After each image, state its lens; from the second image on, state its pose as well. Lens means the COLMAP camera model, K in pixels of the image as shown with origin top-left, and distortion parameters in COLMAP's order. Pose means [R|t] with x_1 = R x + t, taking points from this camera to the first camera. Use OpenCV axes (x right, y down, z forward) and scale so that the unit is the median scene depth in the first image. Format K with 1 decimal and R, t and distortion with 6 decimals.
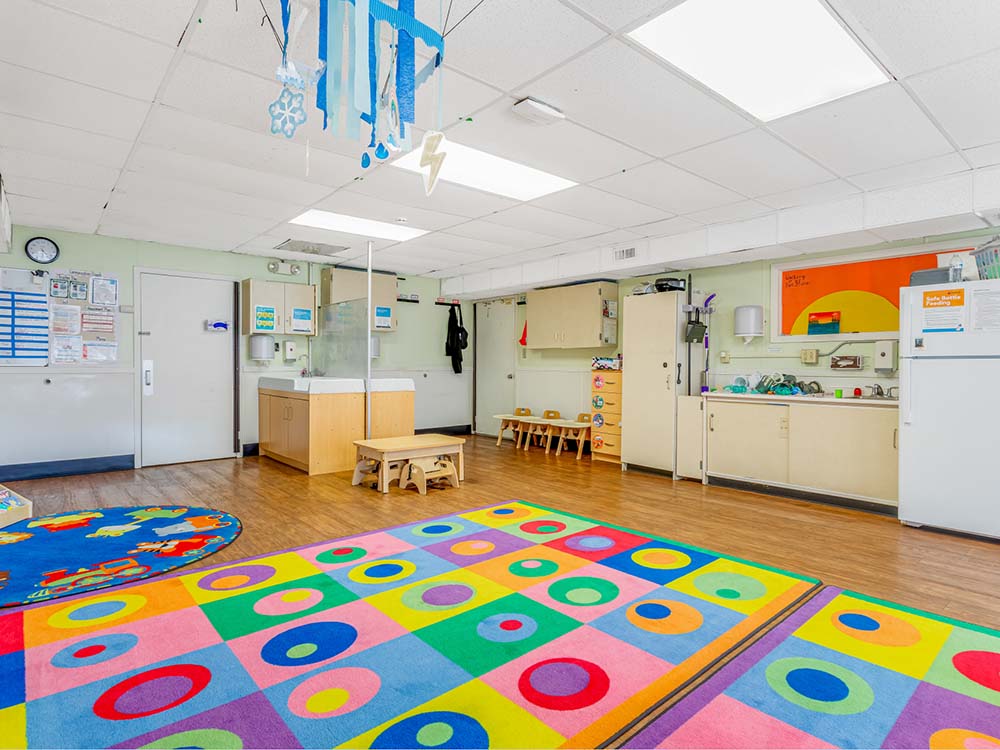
lens RADIAL K [[554.7, 0, 500.7], [0, 554.7, 371.7], [0, 0, 1]] dist [0.005435, 0.000955]
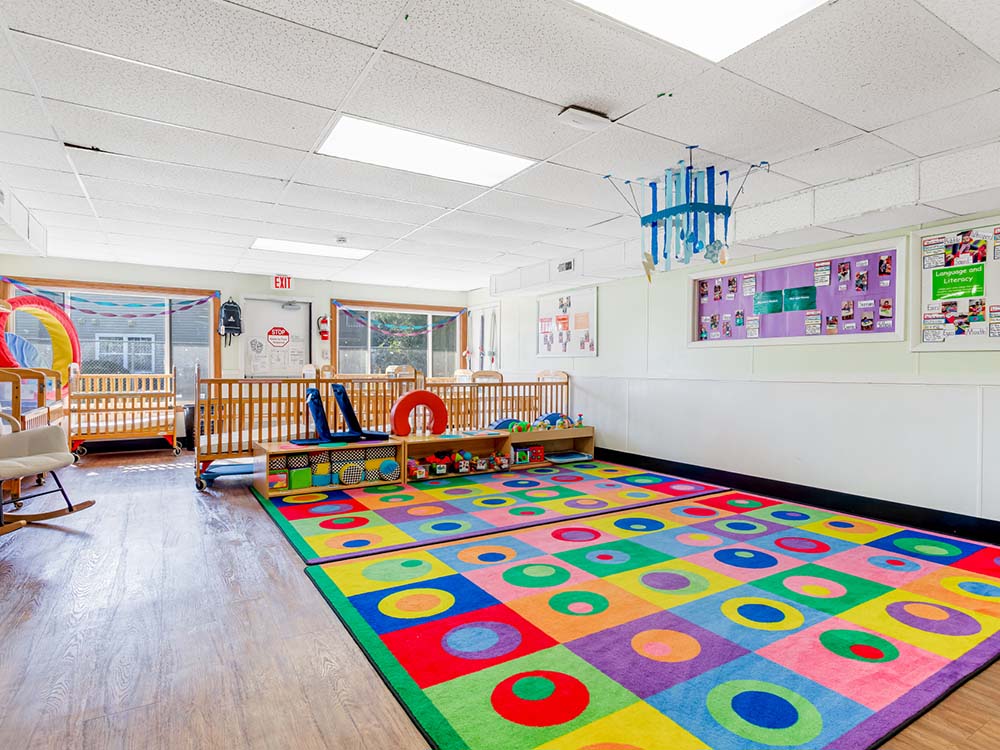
lens RADIAL K [[554.7, 0, 499.5], [0, 554.7, 372.8], [0, 0, 1]] dist [0.005435, 0.000955]
pose [[-0.986582, -0.010519, 0.162927, 0.049030], [-0.007671, 0.999807, 0.018103, -0.014872], [-0.163086, 0.016610, -0.986472, 2.057601]]
